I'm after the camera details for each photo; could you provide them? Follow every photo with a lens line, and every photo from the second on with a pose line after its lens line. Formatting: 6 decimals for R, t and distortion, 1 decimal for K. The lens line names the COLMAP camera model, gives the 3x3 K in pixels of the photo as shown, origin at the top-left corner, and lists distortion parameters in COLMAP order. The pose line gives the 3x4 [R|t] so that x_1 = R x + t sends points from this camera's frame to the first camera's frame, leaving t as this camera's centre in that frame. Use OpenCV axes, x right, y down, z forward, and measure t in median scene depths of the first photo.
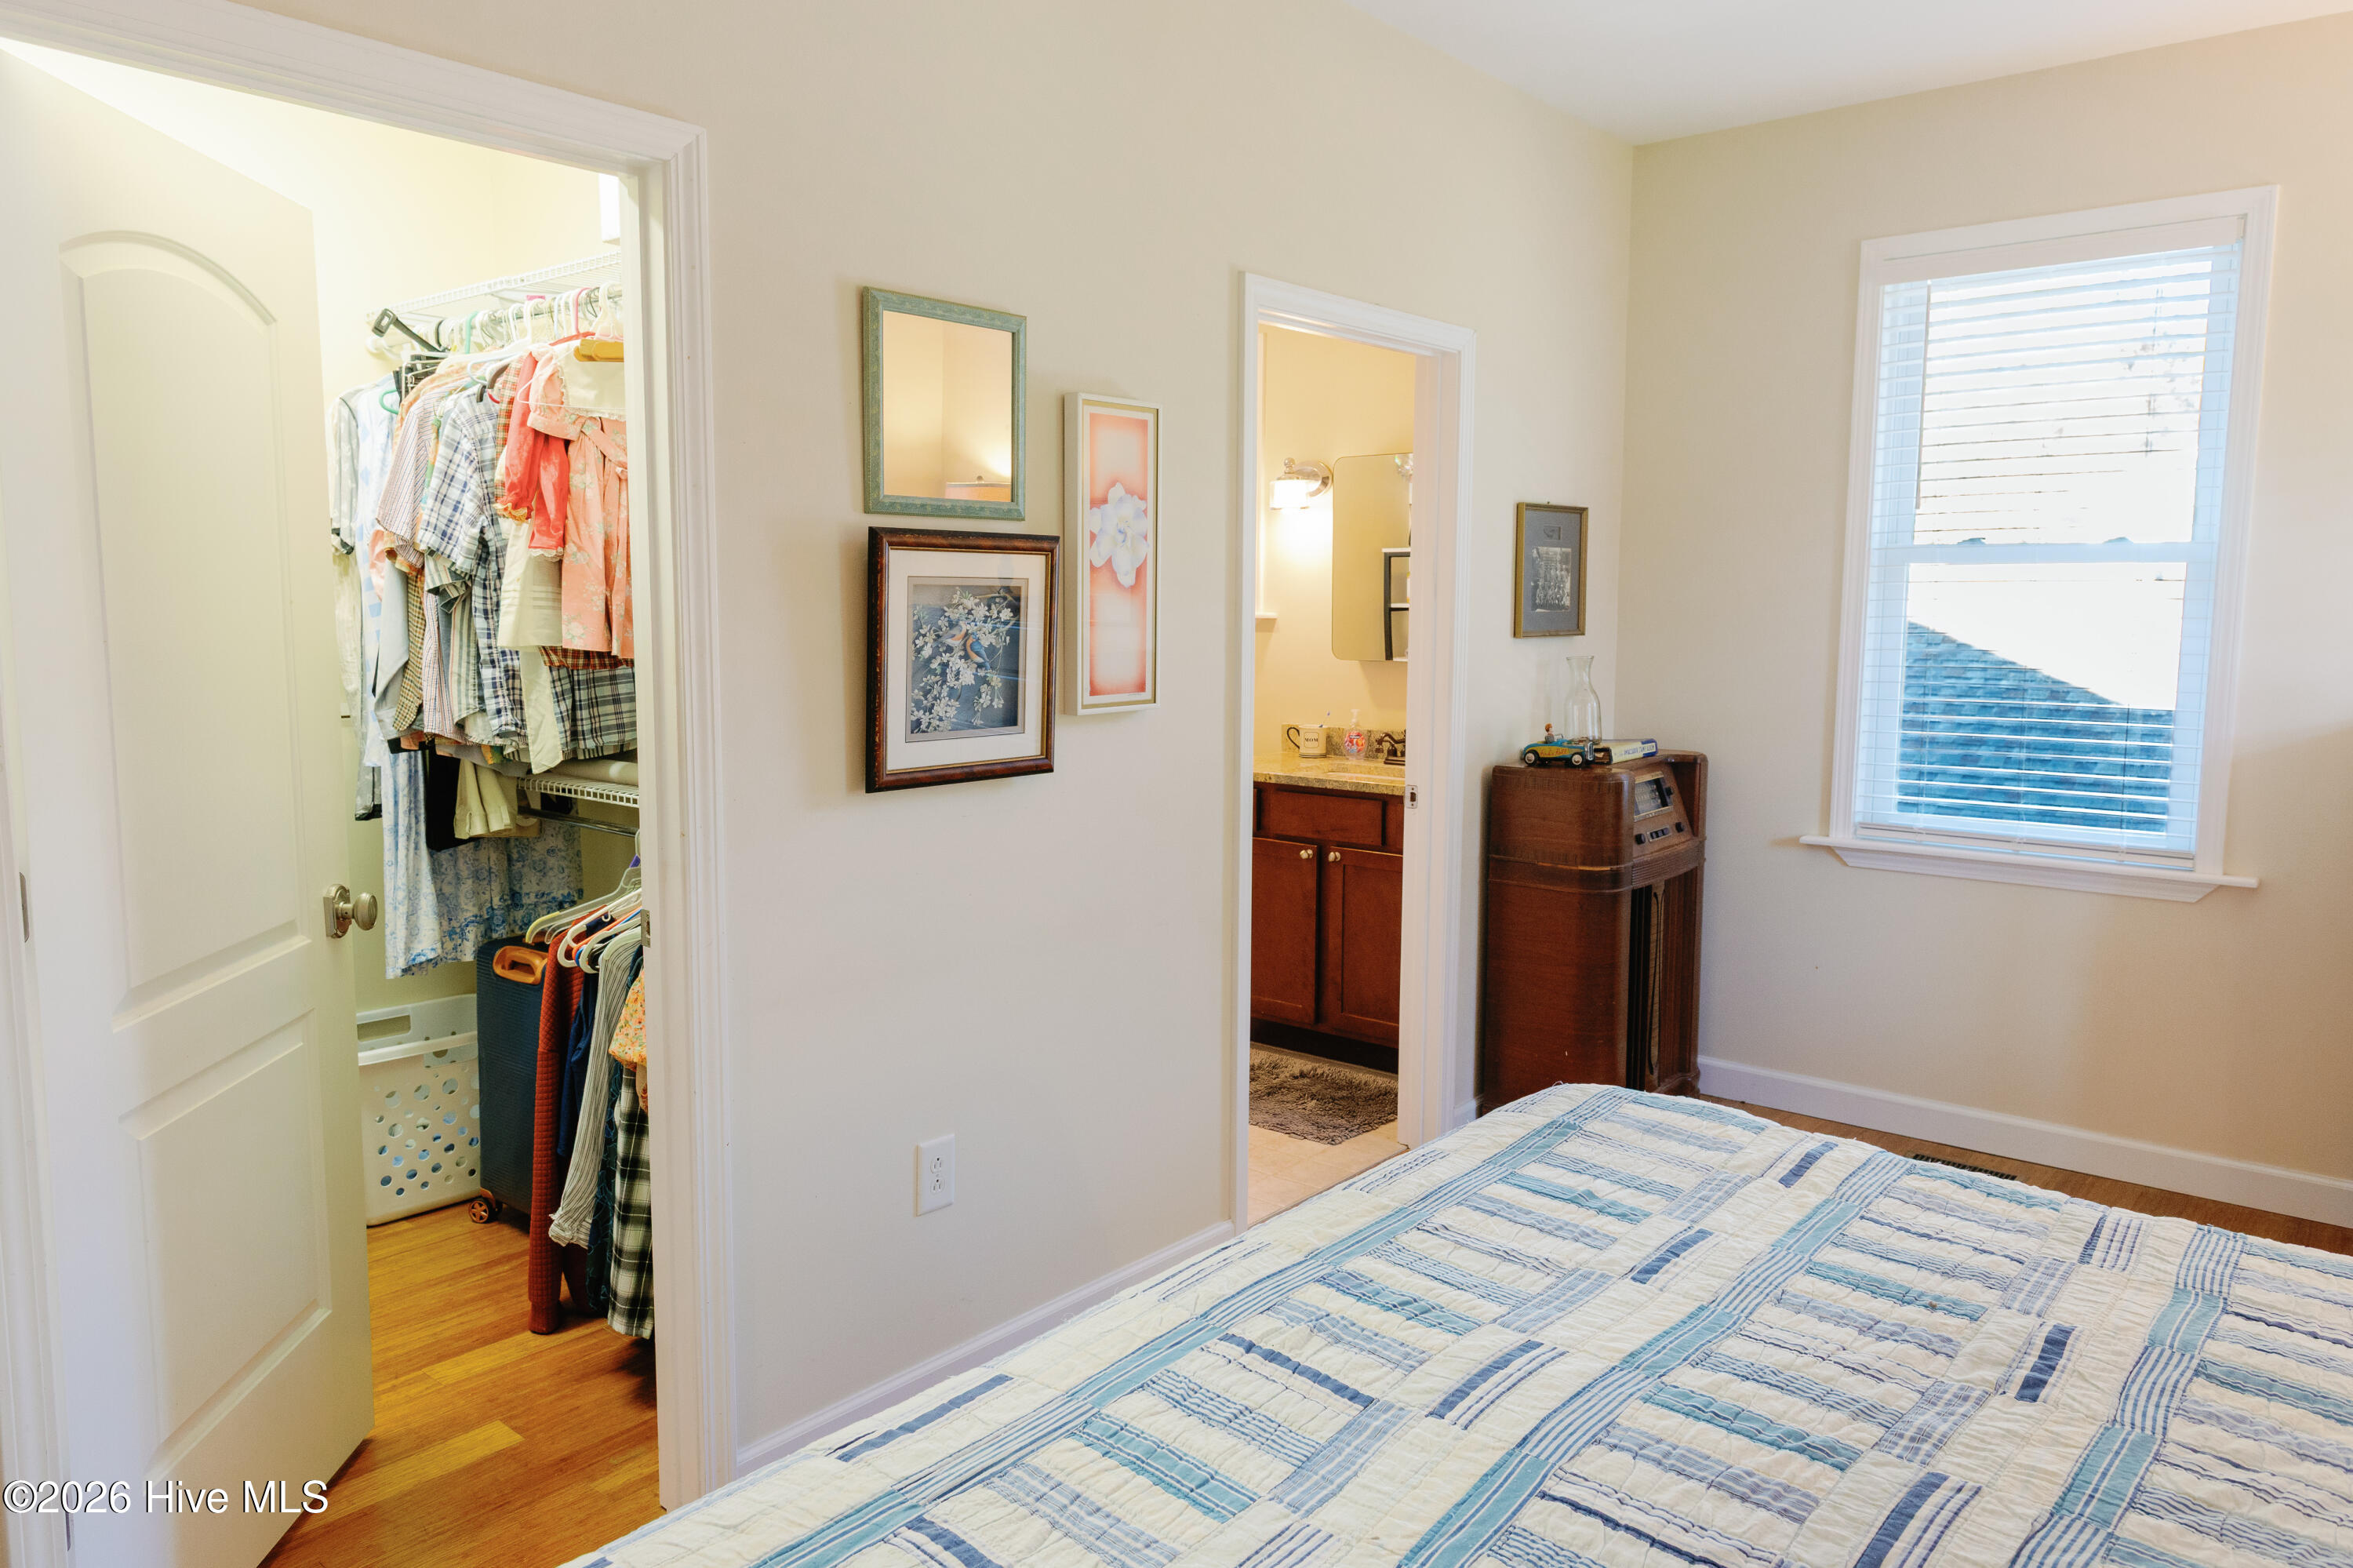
lens RADIAL K [[1638.1, 0, 1176.4], [0, 1638.1, 781.4], [0, 0, 1]] dist [0.001962, 0.000433]
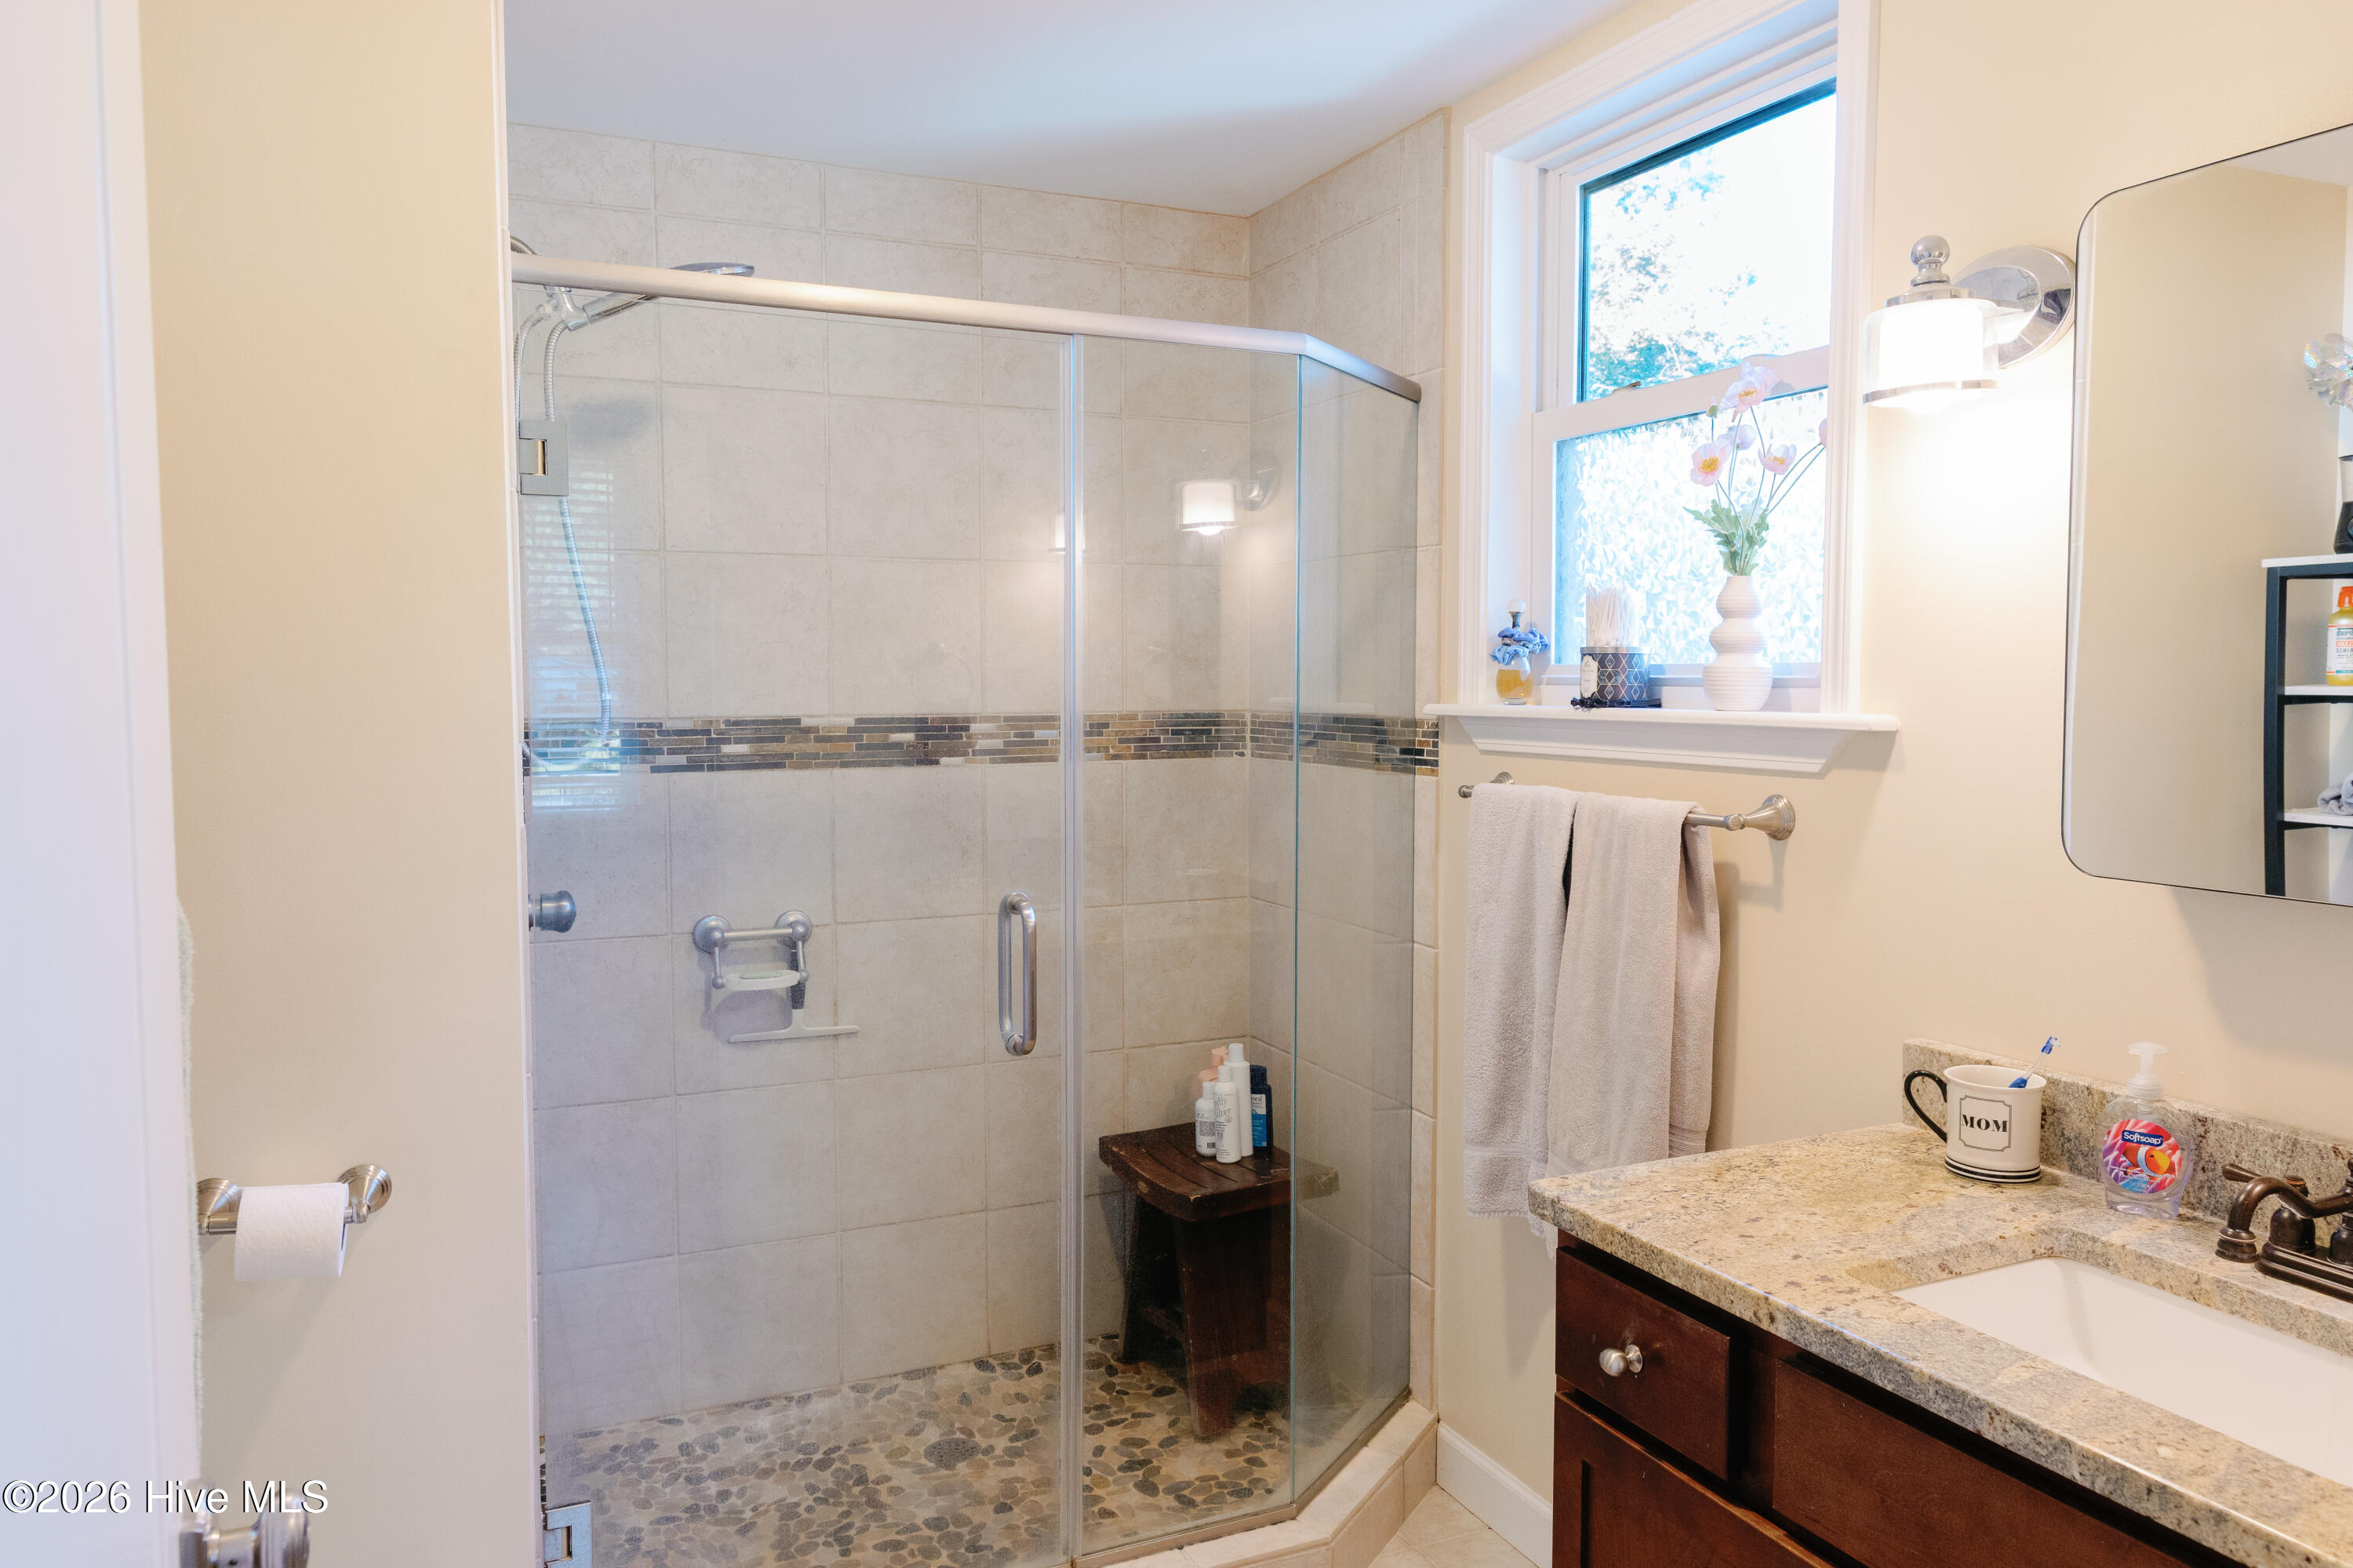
lens RADIAL K [[1638.1, 0, 1170.8], [0, 1638.1, 774.6], [0, 0, 1]] dist [0.001962, 0.000433]
pose [[0.895532, 0.025035, -0.444293, 0.080445], [-0.046187, 0.998253, -0.036846, -0.073636], [0.442594, 0.053517, 0.895124, 0.641161]]
